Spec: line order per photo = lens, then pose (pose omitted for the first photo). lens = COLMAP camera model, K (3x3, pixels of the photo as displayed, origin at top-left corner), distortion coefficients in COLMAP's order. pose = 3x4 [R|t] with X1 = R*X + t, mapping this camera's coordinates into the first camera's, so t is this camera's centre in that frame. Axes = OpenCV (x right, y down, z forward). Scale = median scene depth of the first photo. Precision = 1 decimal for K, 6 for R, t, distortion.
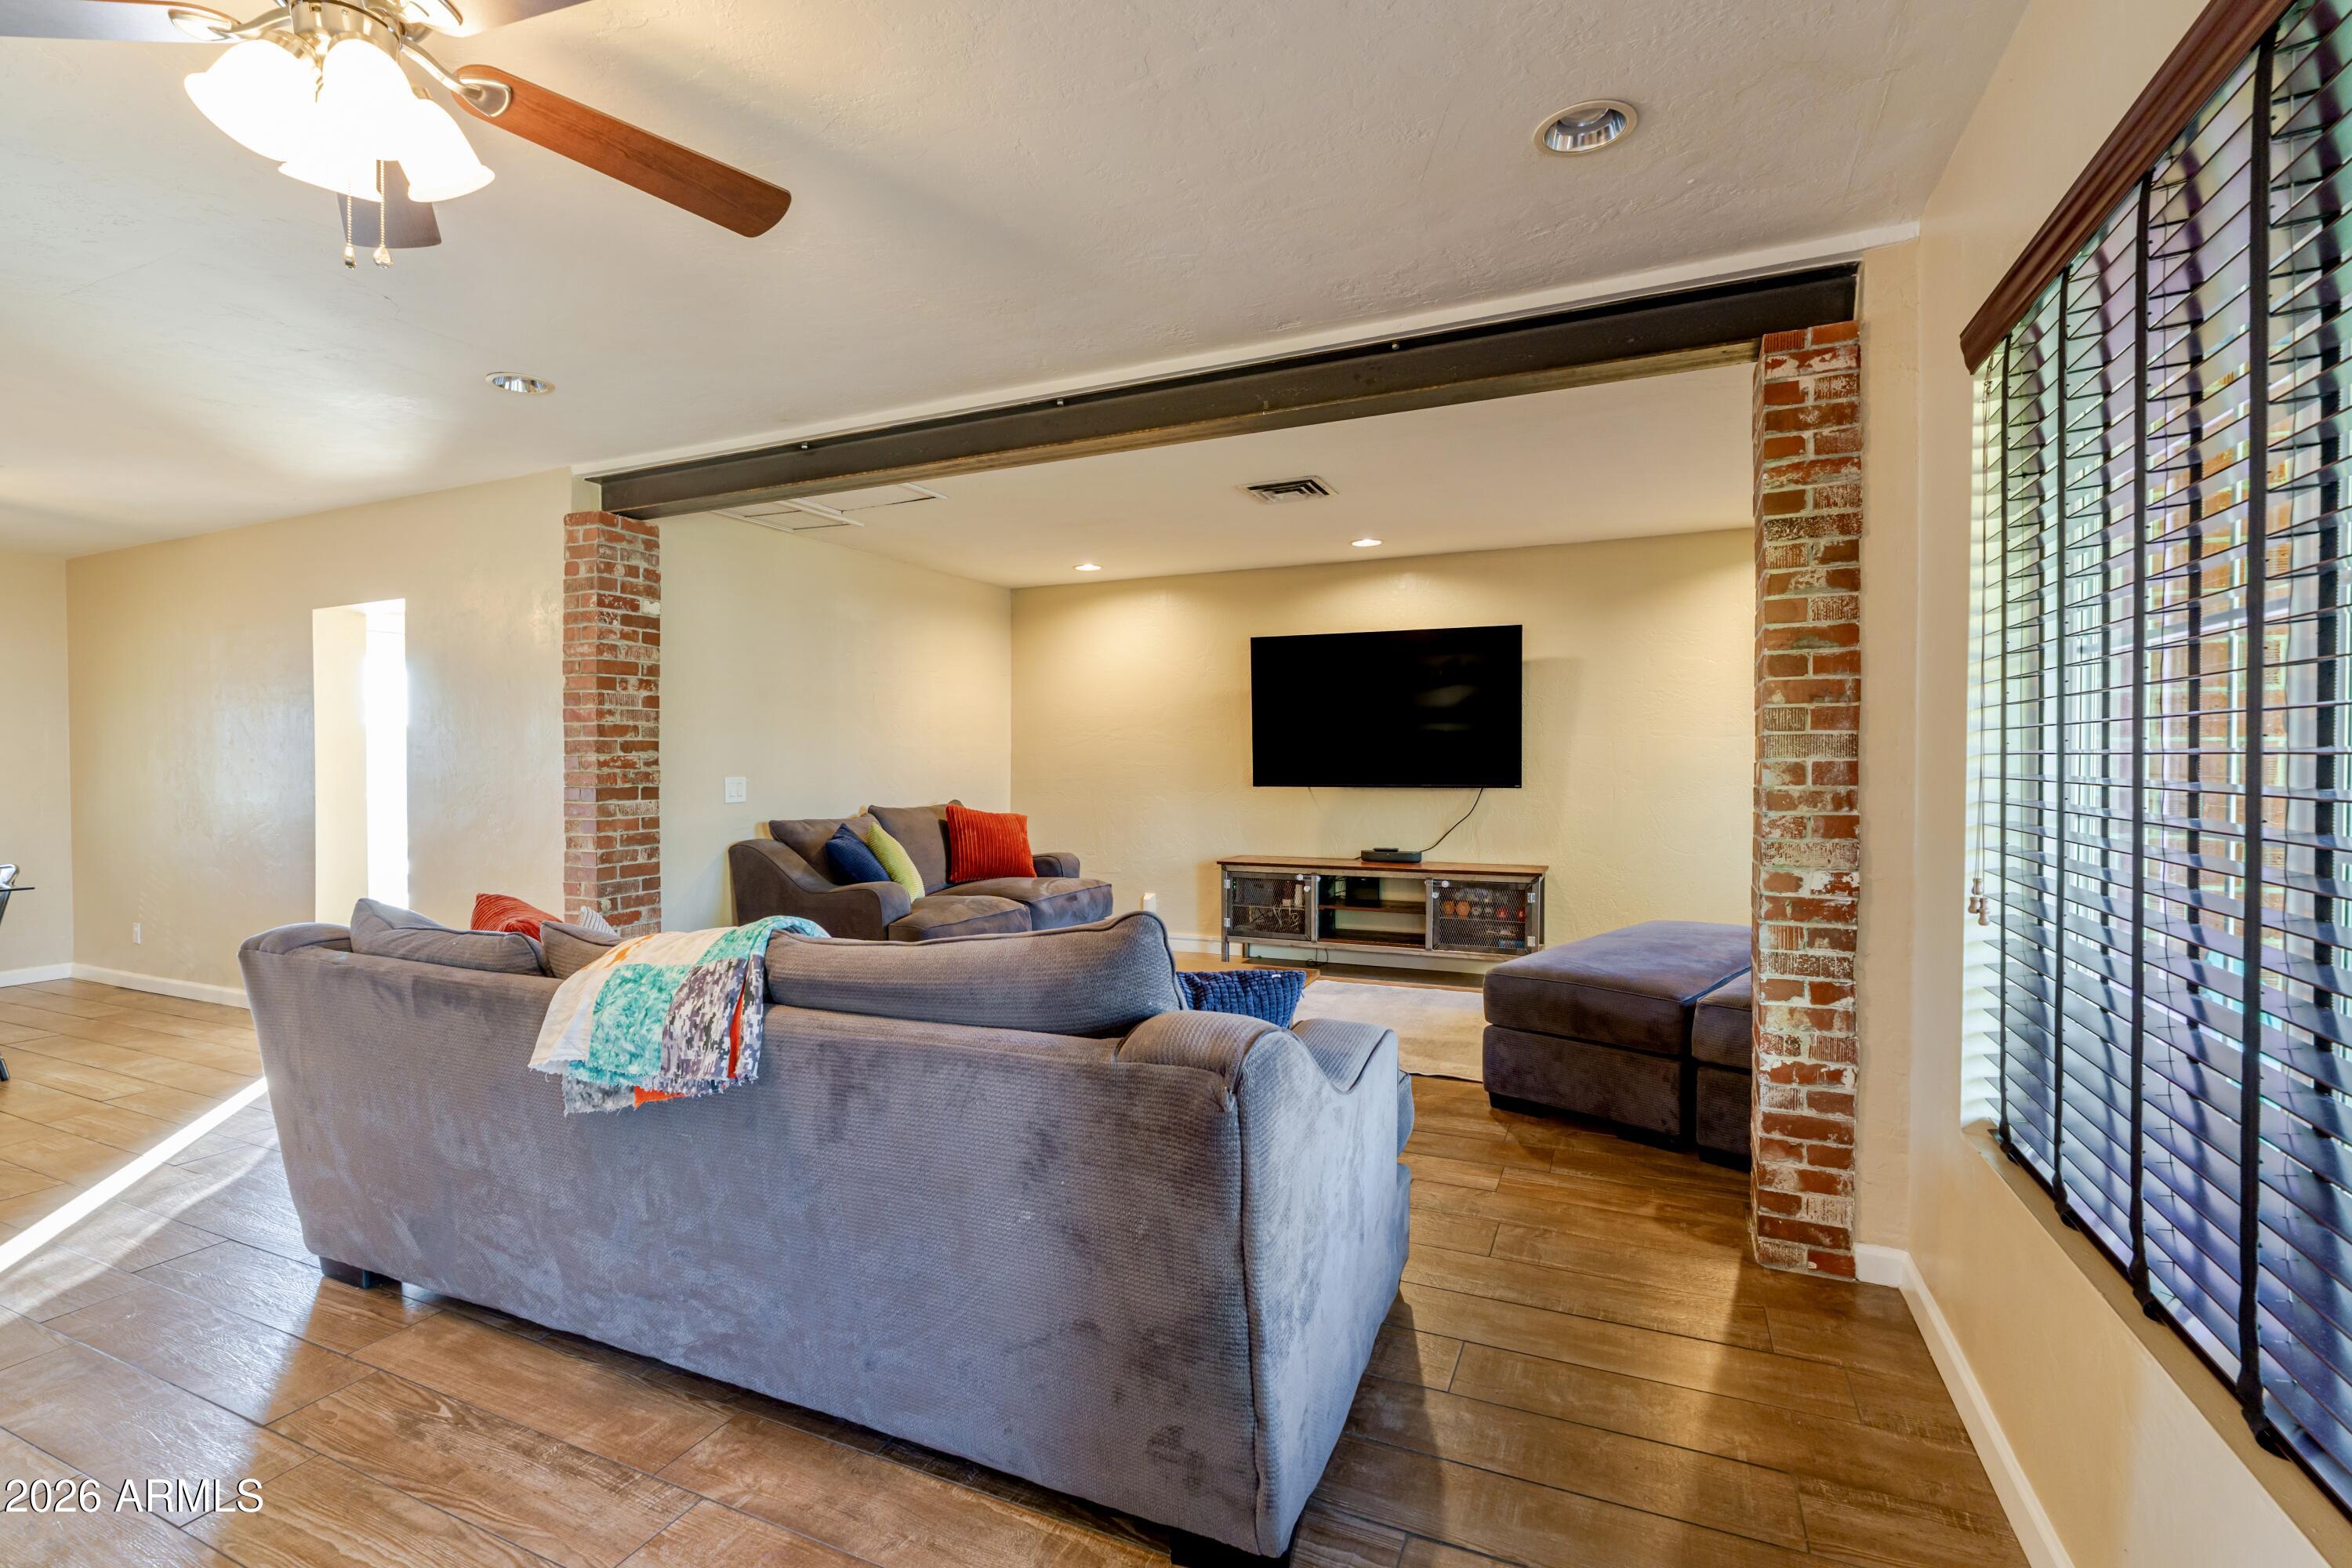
lens RADIAL K [[1050.0, 0, 1171.0], [0, 1050.0, 766.7], [0, 0, 1]] dist [-0.014283, 0.003790]
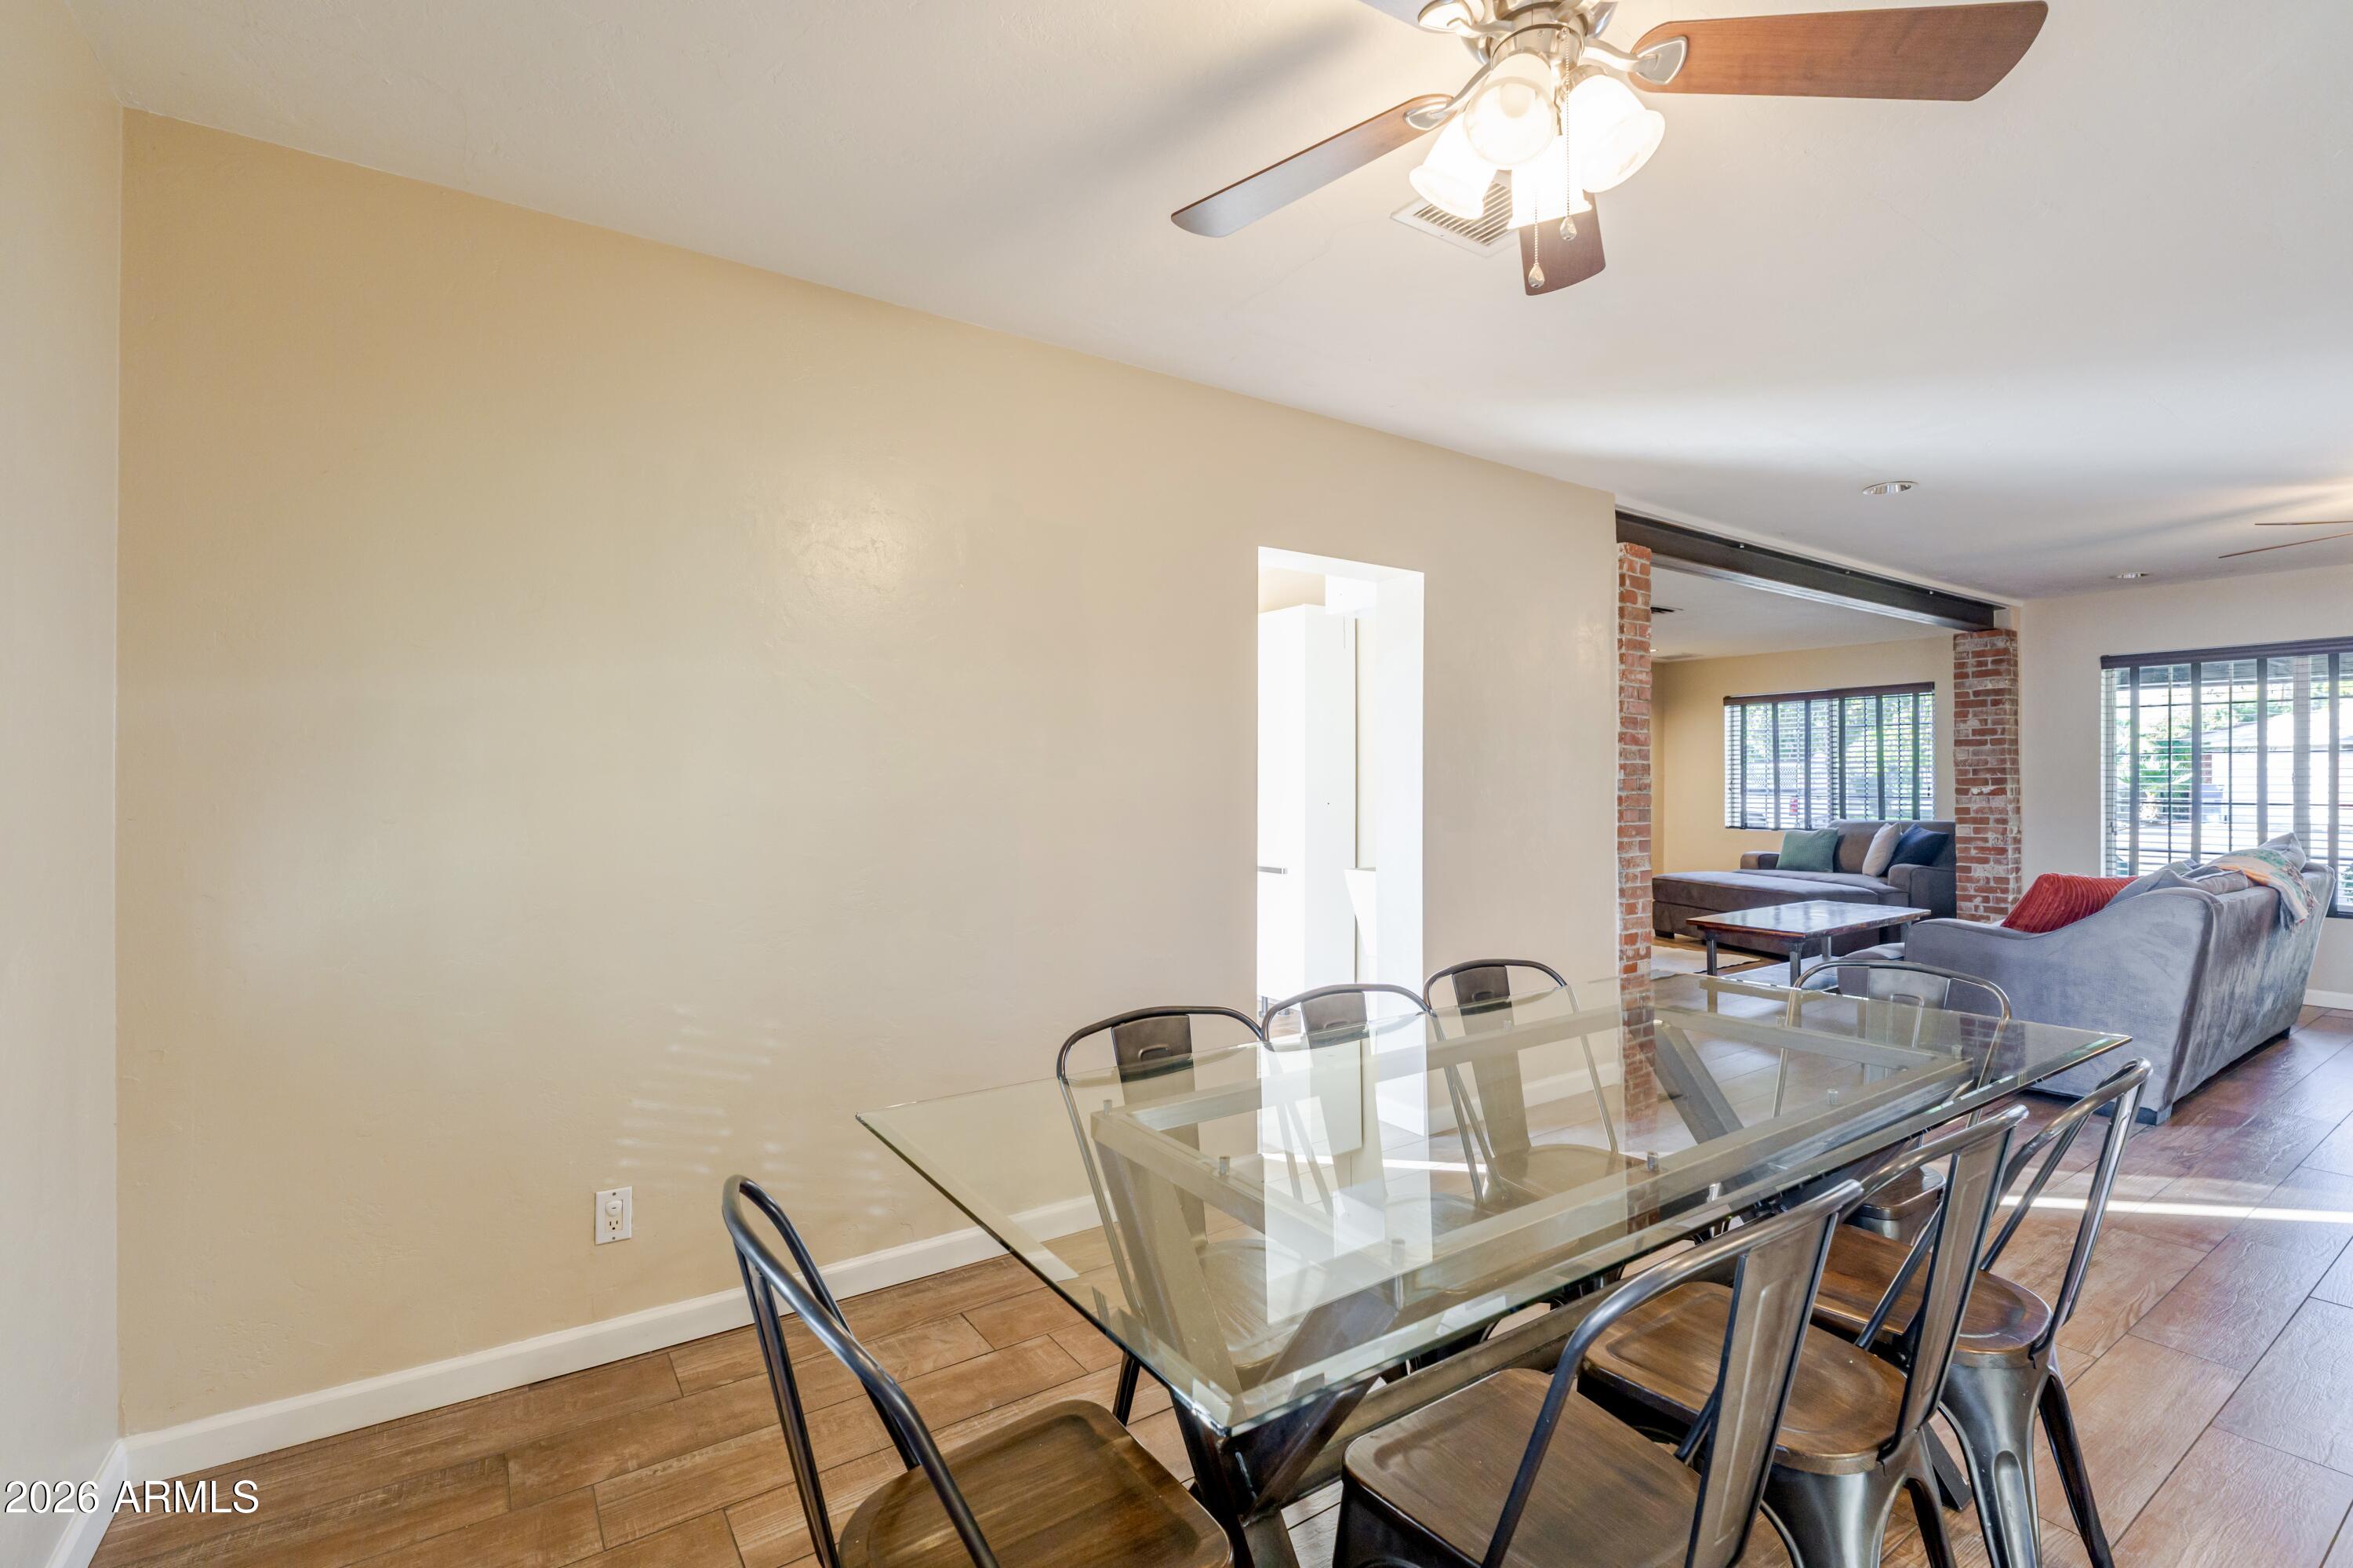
lens RADIAL K [[1050.4, 0, 1167.7], [0, 1050.4, 775.8], [0, 0, 1]] dist [-0.014283, 0.003790]
pose [[0.533466, 0.011506, 0.845743, -2.730456], [0.007285, 0.999808, -0.018197, 0.004594], [-0.845790, 0.015869, 0.533279, 1.351204]]
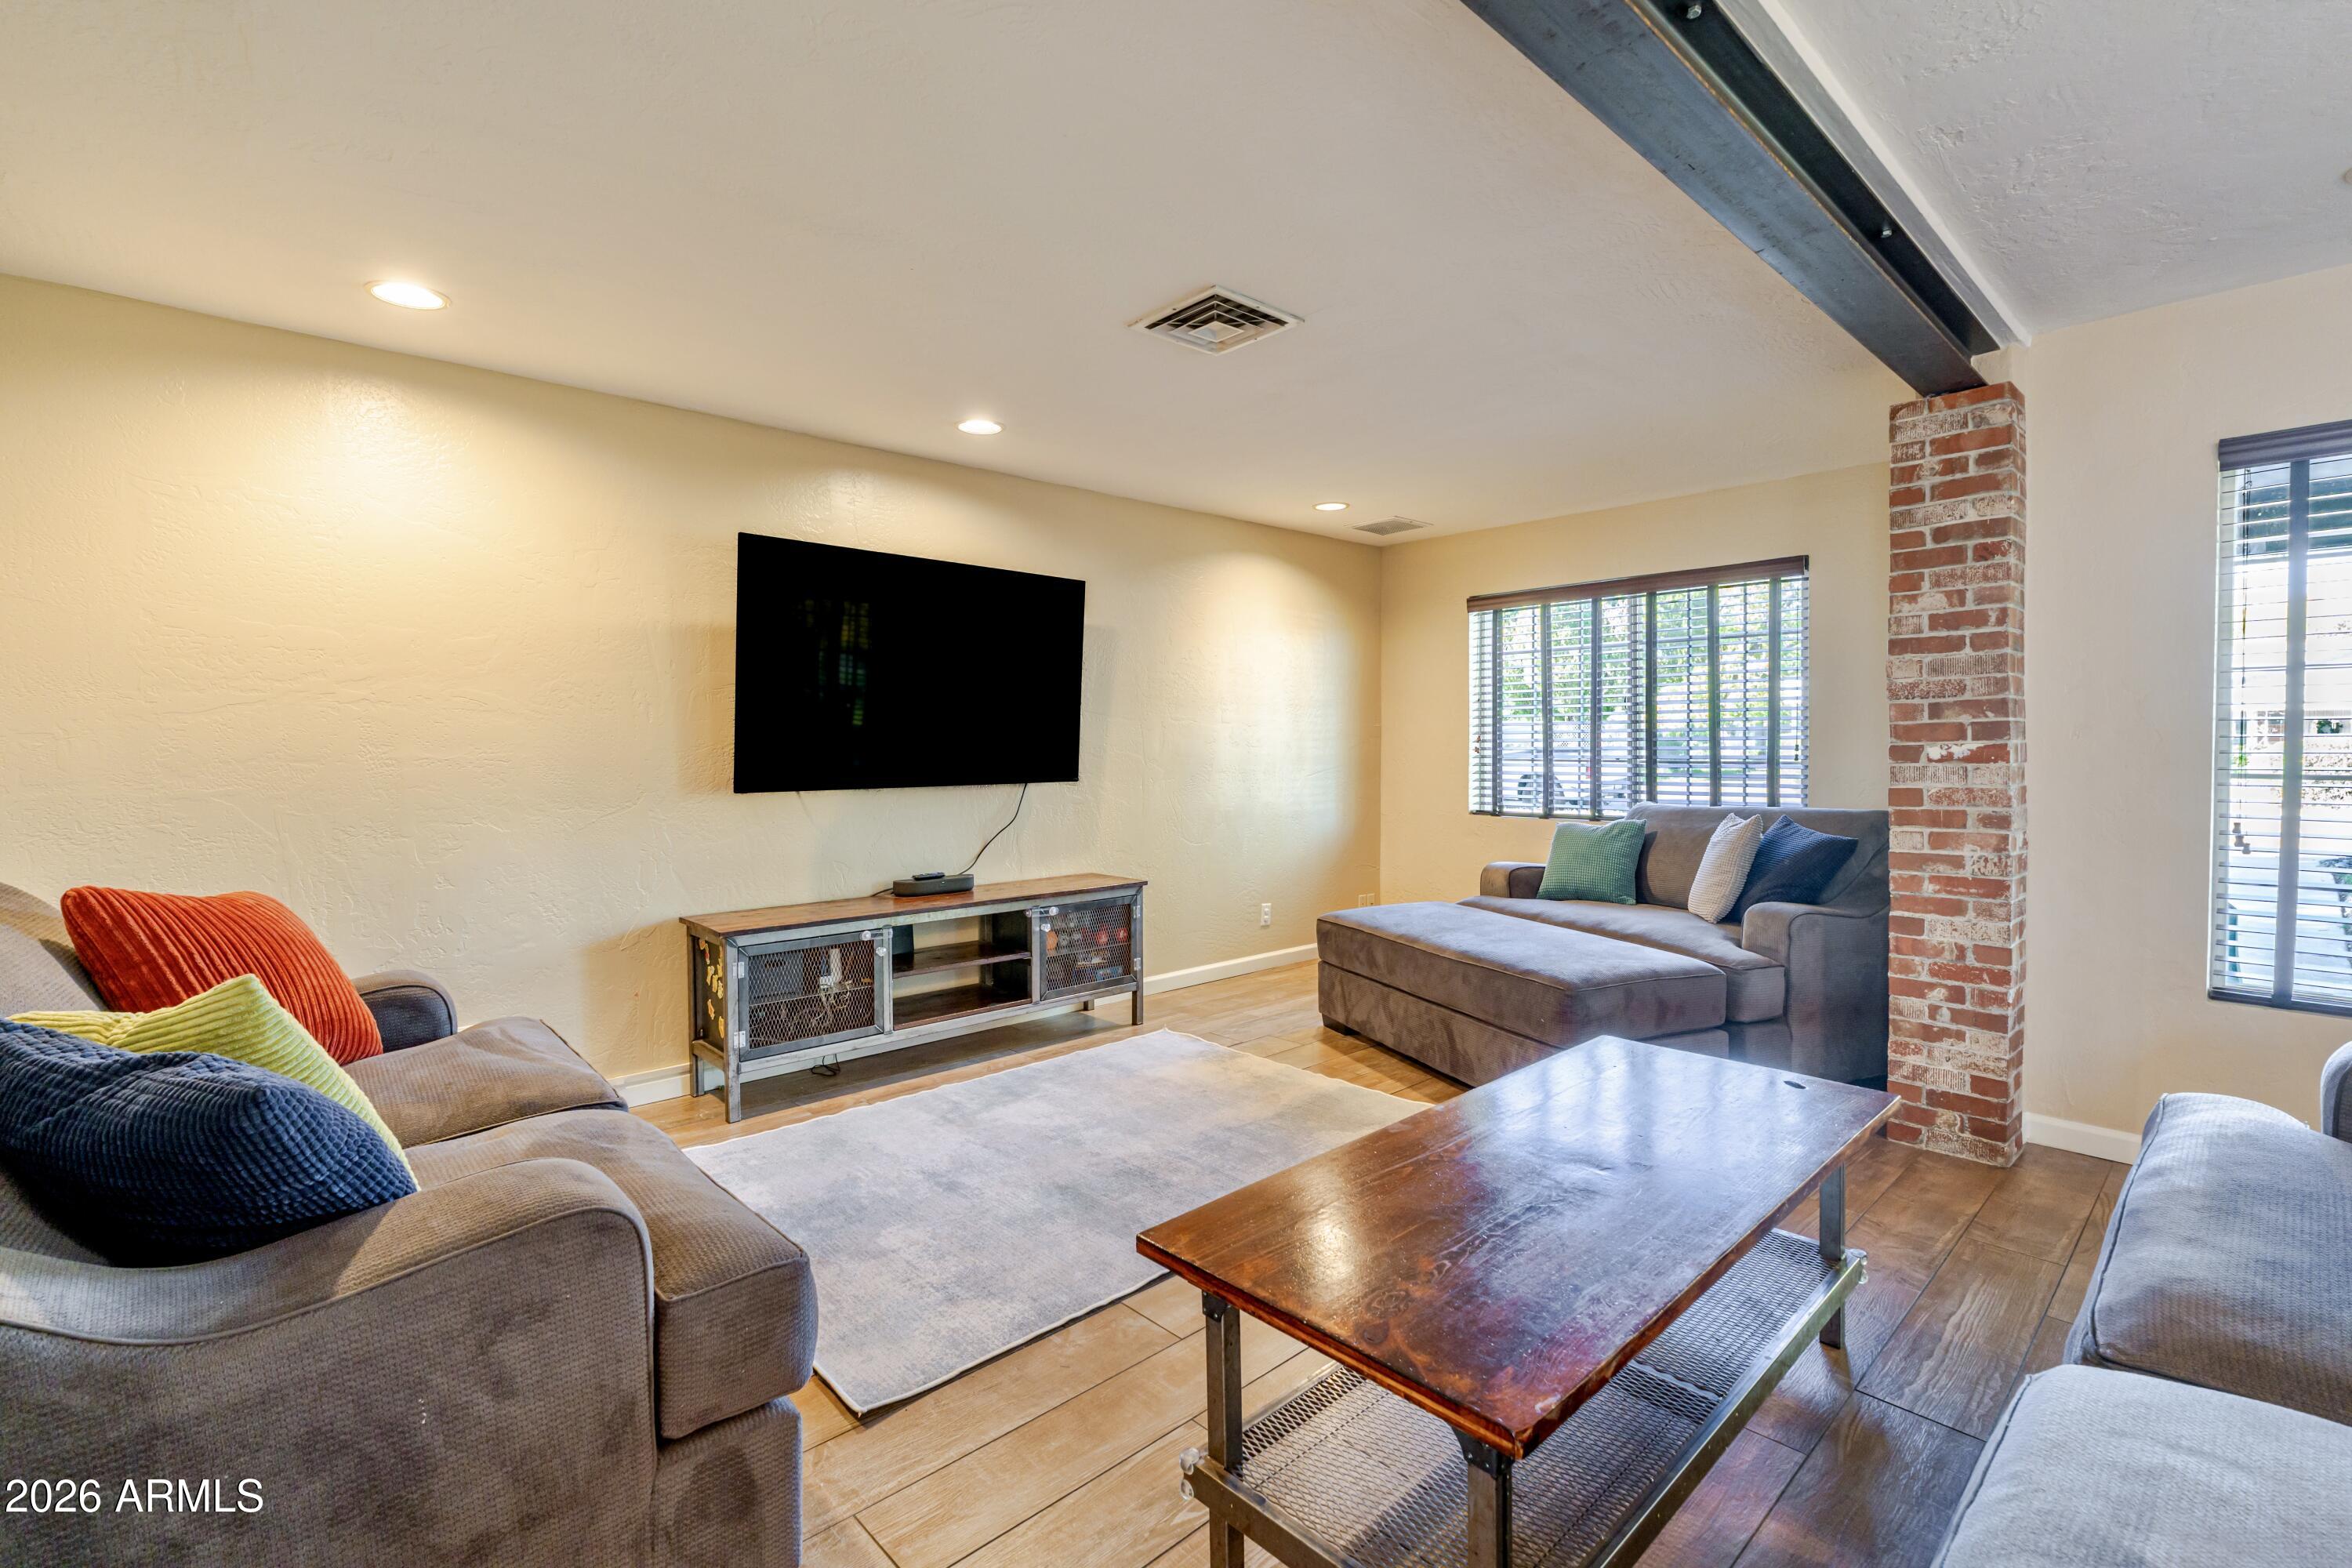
lens RADIAL K [[1050.0, 0, 1160.2], [0, 1050.0, 765.9], [0, 0, 1]] dist [-0.014283, 0.003790]
pose [[0.402673, -0.014355, 0.915231, -0.860029], [0.012722, 0.999868, 0.010084, 0.002131], [-0.915255, 0.007583, 0.402803, 1.359372]]
